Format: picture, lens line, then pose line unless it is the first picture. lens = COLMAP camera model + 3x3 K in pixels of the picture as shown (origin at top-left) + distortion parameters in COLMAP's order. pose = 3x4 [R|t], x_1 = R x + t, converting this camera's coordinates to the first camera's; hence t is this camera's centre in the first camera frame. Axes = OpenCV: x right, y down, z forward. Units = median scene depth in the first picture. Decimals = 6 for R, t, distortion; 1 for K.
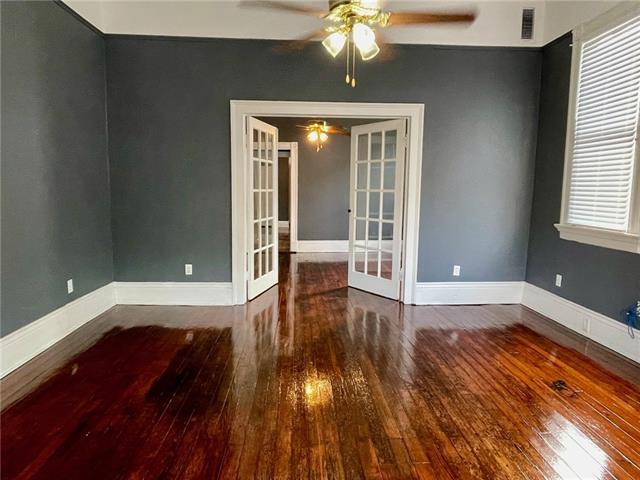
lens RADIAL K [[423.5, 0, 320.8], [0, 423.5, 242.3], [0, 0, 1]] dist [0.010551, -0.017118]
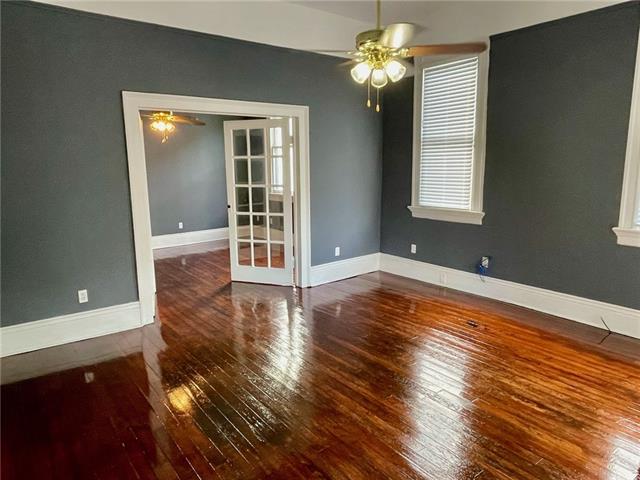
lens RADIAL K [[423.5, 0, 325.6], [0, 423.5, 236.3], [0, 0, 1]] dist [0.010551, -0.017118]
pose [[0.823748, -0.119137, 0.554297, -0.357426], [0.096723, 0.992871, 0.069661, -0.060706], [-0.558644, -0.003770, 0.829399, 0.057540]]
